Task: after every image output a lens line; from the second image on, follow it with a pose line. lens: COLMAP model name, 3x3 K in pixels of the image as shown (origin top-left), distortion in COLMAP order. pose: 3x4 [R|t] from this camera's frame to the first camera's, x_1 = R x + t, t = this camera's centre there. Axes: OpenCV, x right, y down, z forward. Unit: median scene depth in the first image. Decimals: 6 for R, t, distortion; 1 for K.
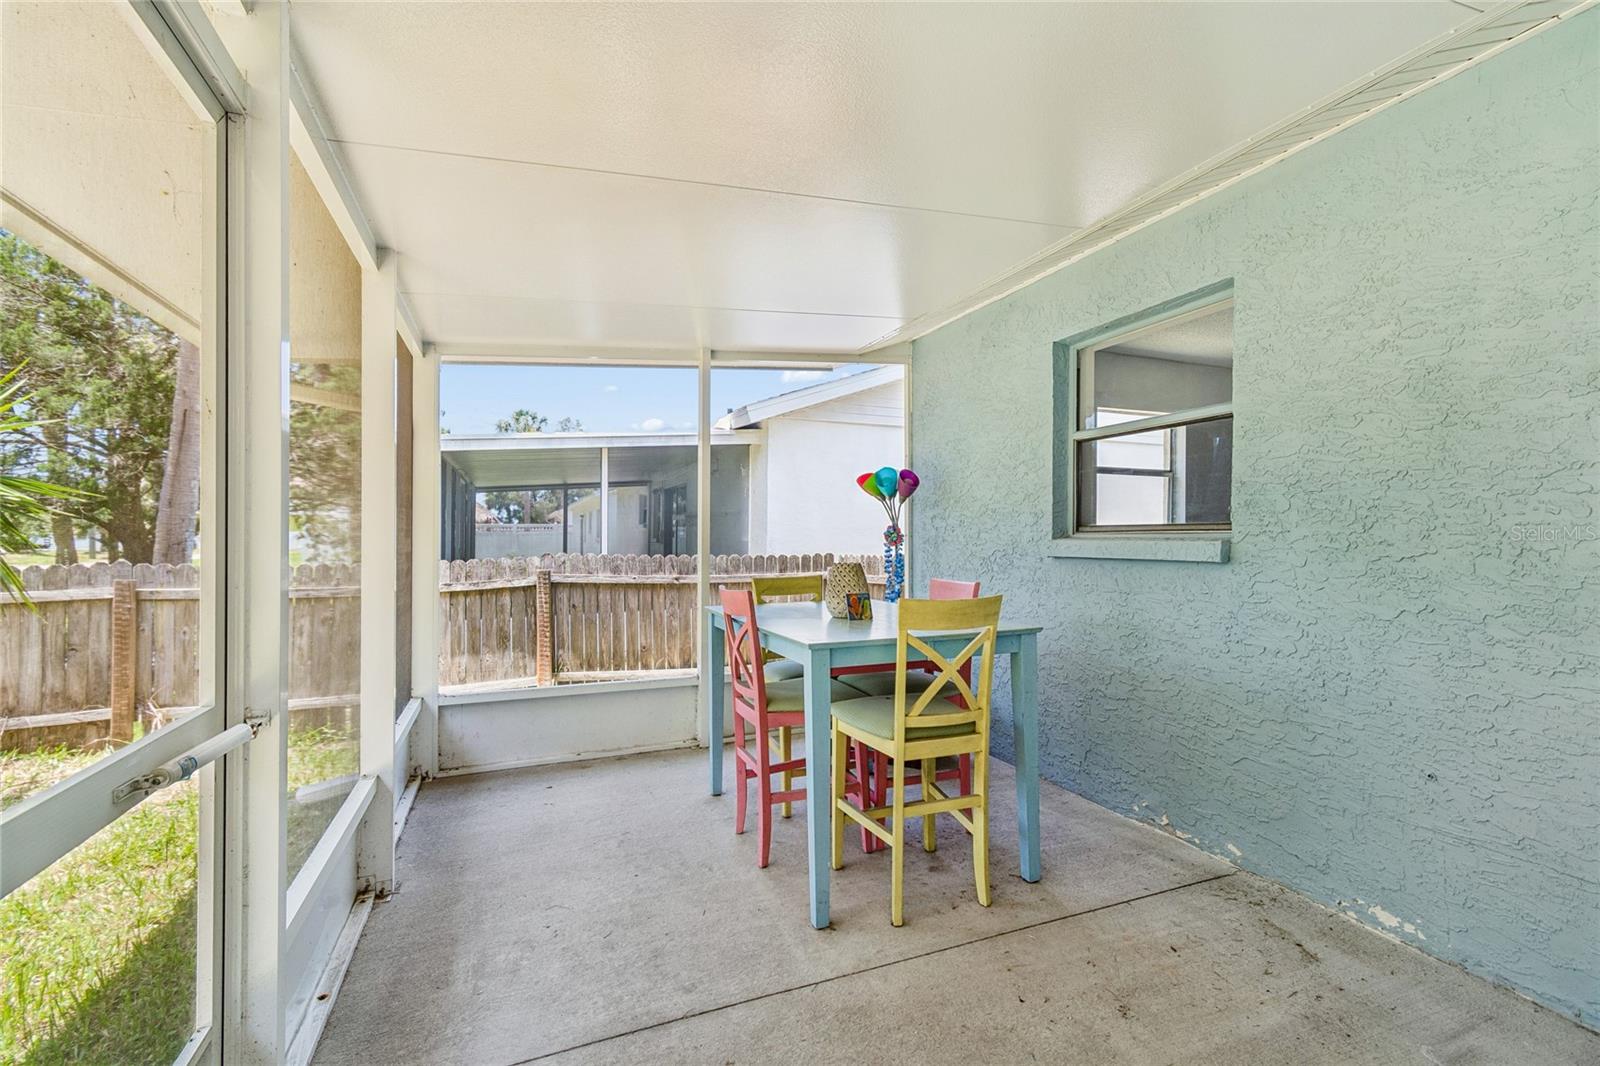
lens RADIAL K [[709.7, 0, 792.1], [0, 709.7, 534.9], [0, 0, 1]] dist [0.001160, -0.000244]
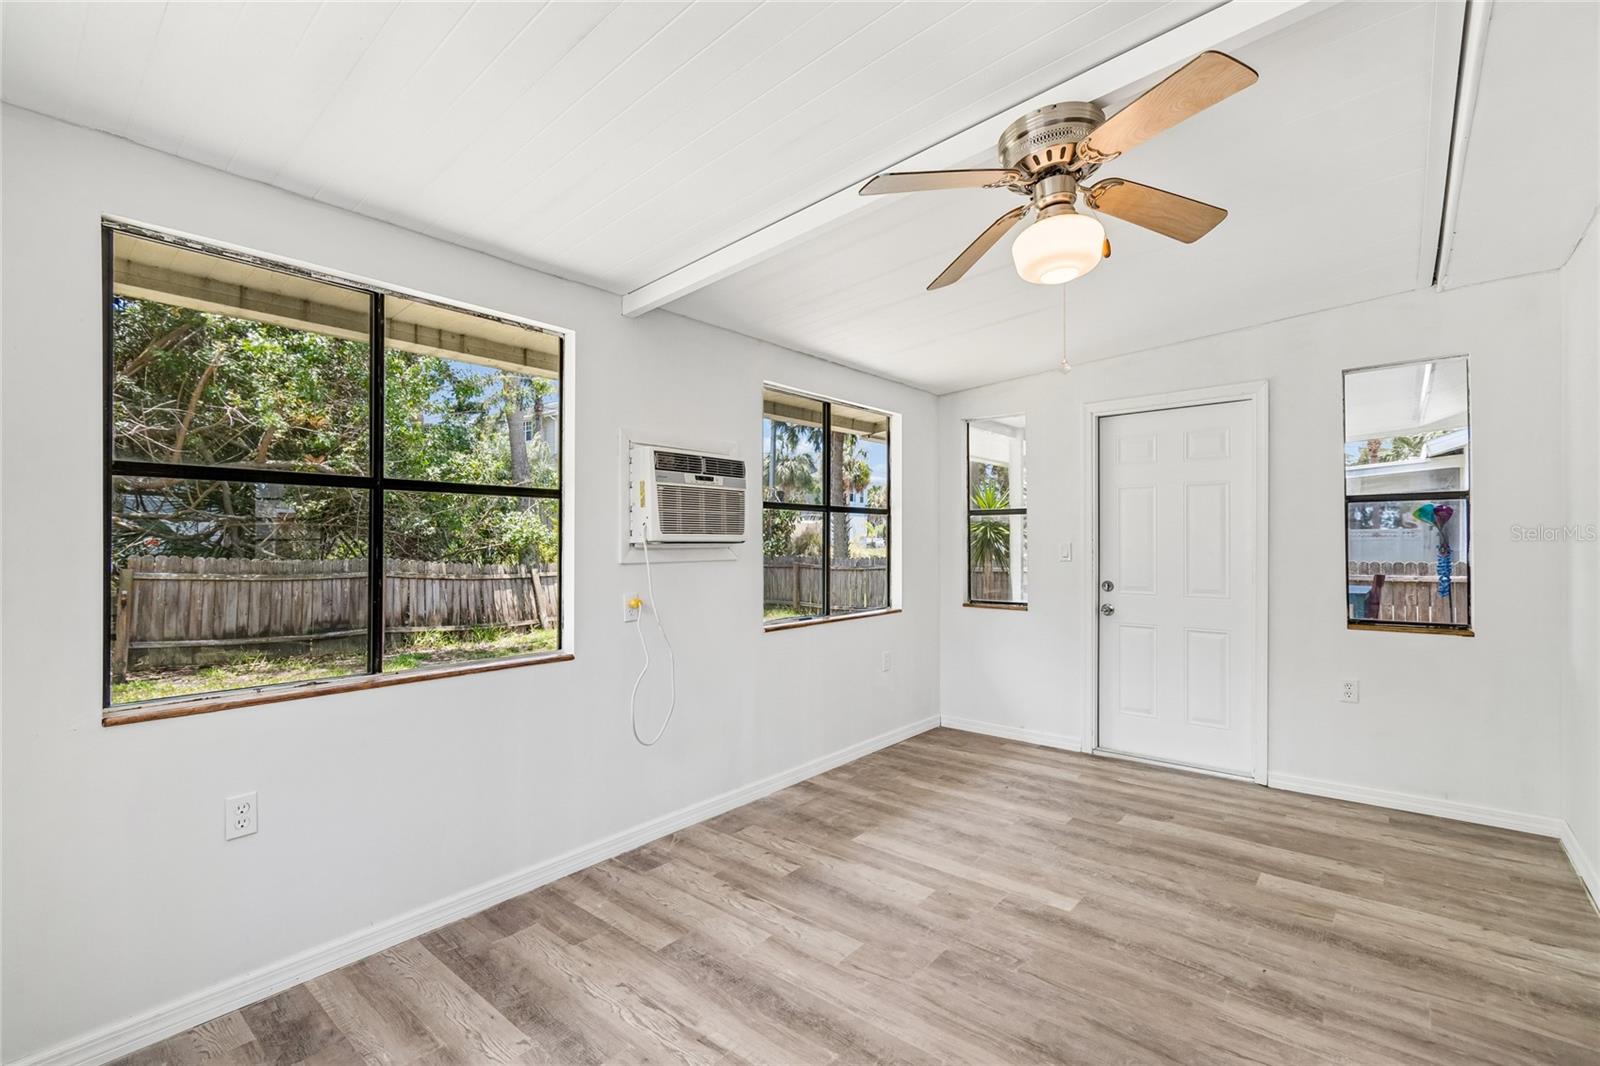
lens RADIAL K [[712.1, 0, 782.9], [0, 712.1, 537.3], [0, 0, 1]] dist [0.000443, -0.001456]
pose [[0.460159, -0.005316, -0.887820, 0.833950], [0.002853, 0.999986, -0.004509, -0.021282], [0.887832, -0.000458, 0.460168, -0.905712]]
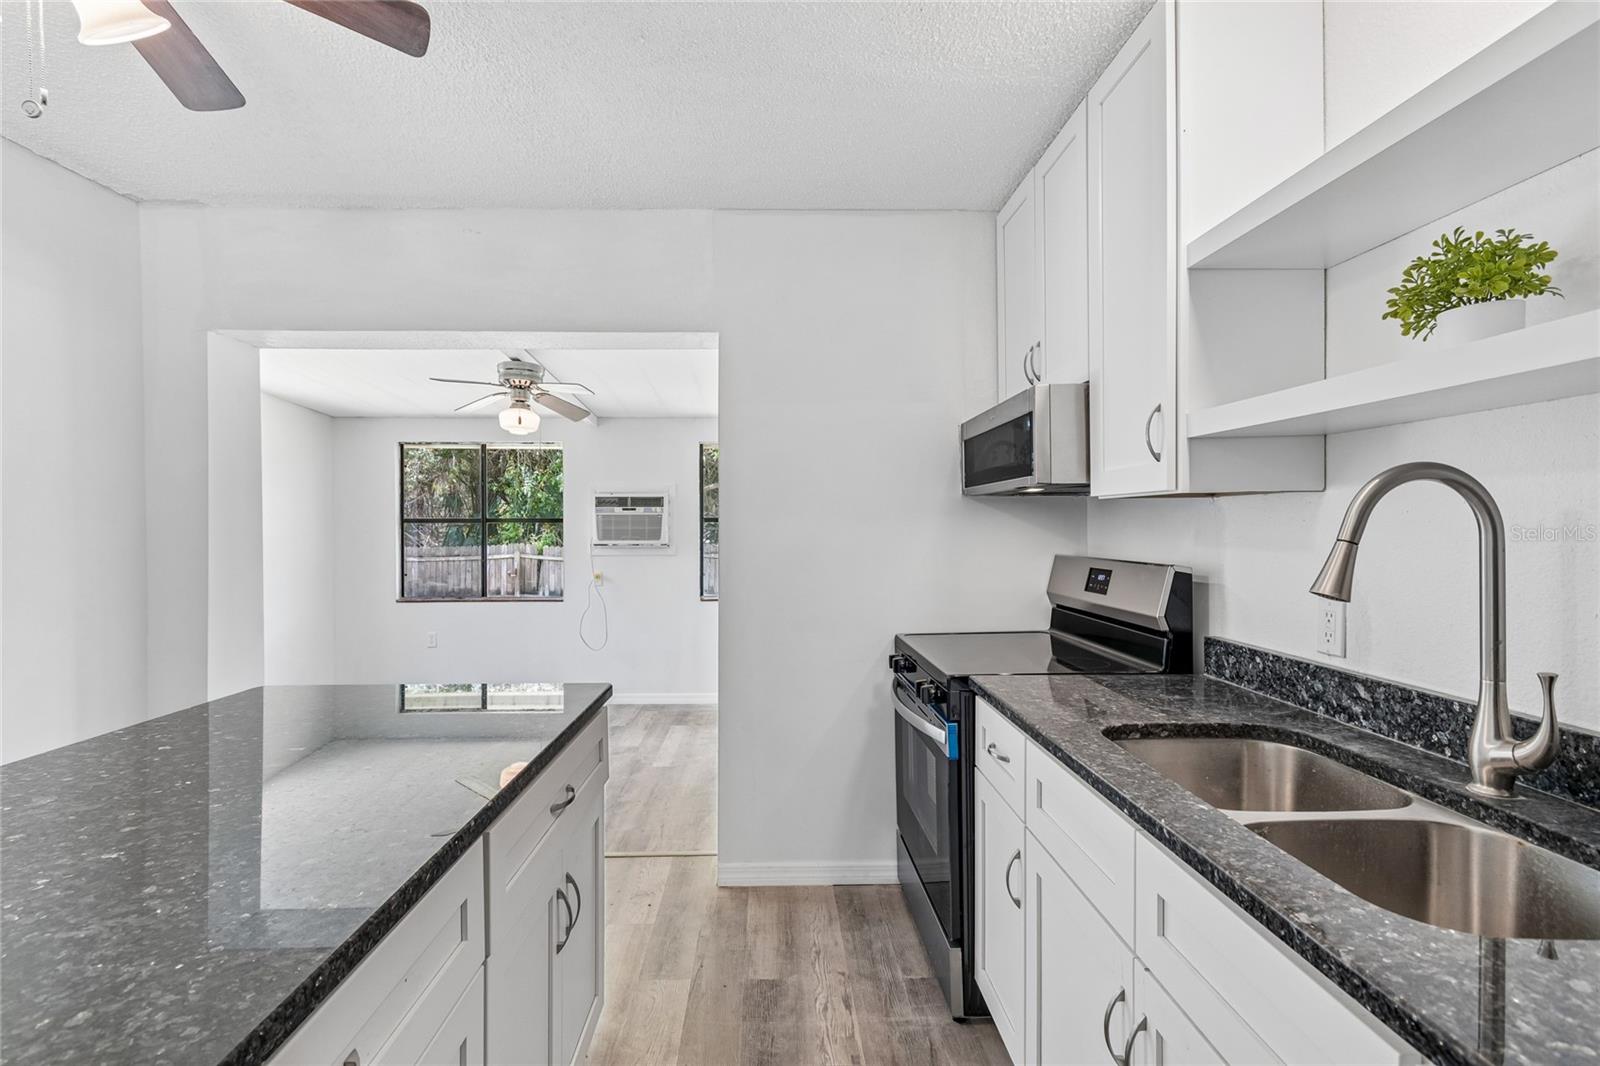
lens RADIAL K [[740.3, 0, 780.3], [0, 740.3, 525.2], [0, 0, 1]] dist [0.001259, 0.000499]
pose [[-0.353872, 0.001341, -0.935293, 1.296707], [0.005074, 0.999987, -0.000486, -0.052015], [0.935280, -0.004918, -0.353874, 0.042544]]
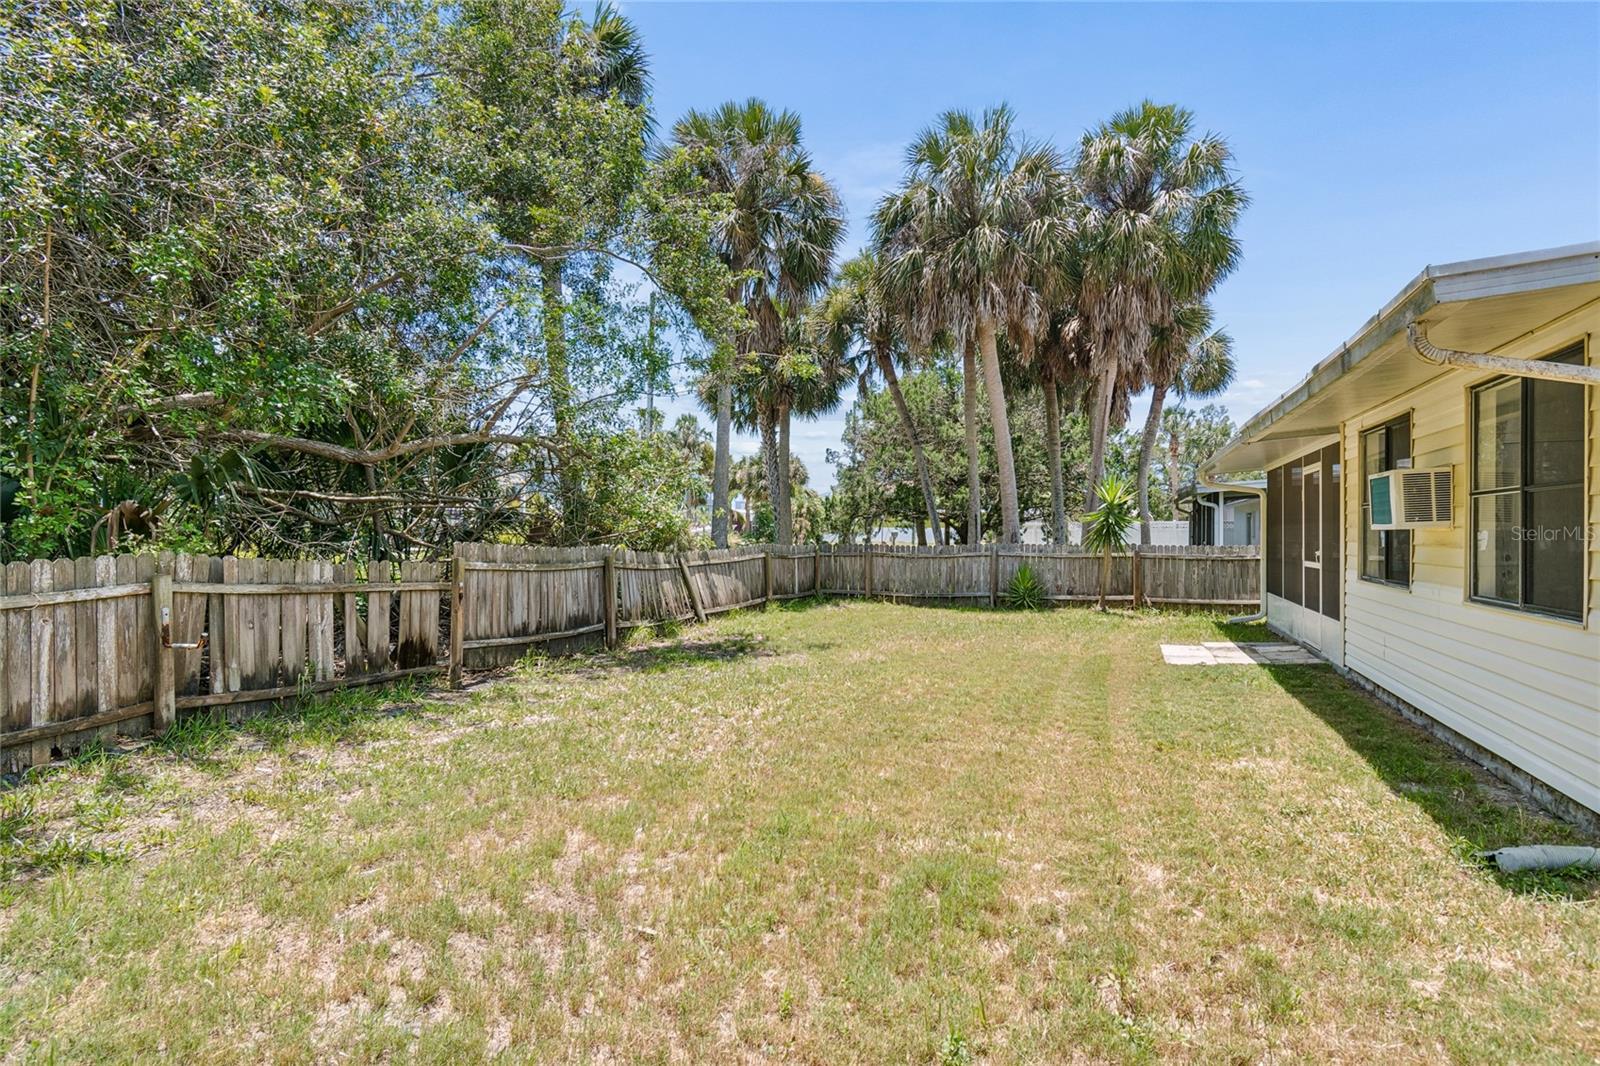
lens RADIAL K [[812.1, 0, 788.9], [0, 812.1, 526.9], [0, 0, 1]] dist [0.001574, -0.002502]
pose [[0.719610, -0.004299, -0.694365, 0.287639], [0.001098, 0.999987, -0.005053, -0.012700], [0.694377, 0.002874, 0.719606, -2.196584]]
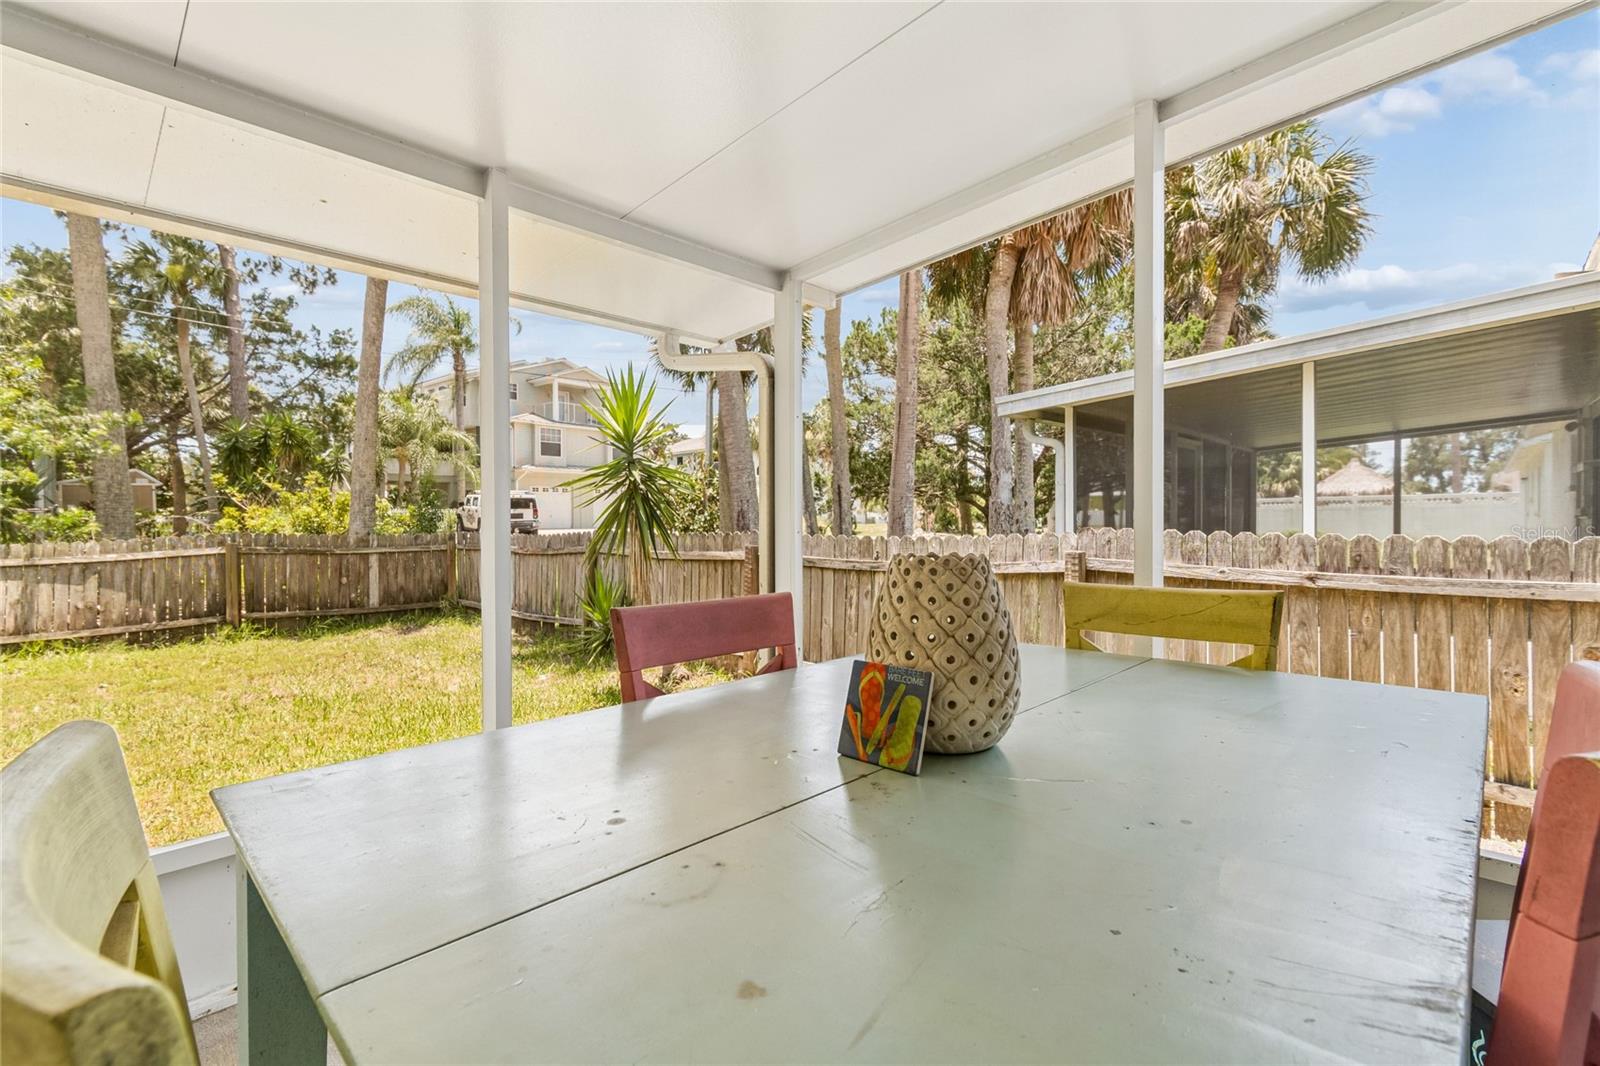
lens RADIAL K [[708.5, 0, 787.9], [0, 708.5, 526.4], [0, 0, 1]] dist [0.001055, -0.000370]
pose [[0.405868, 0.006362, -0.913909, 0.209350], [0.011084, 0.999868, 0.011883, 0.015875], [0.913864, -0.014953, 0.405744, 0.547515]]
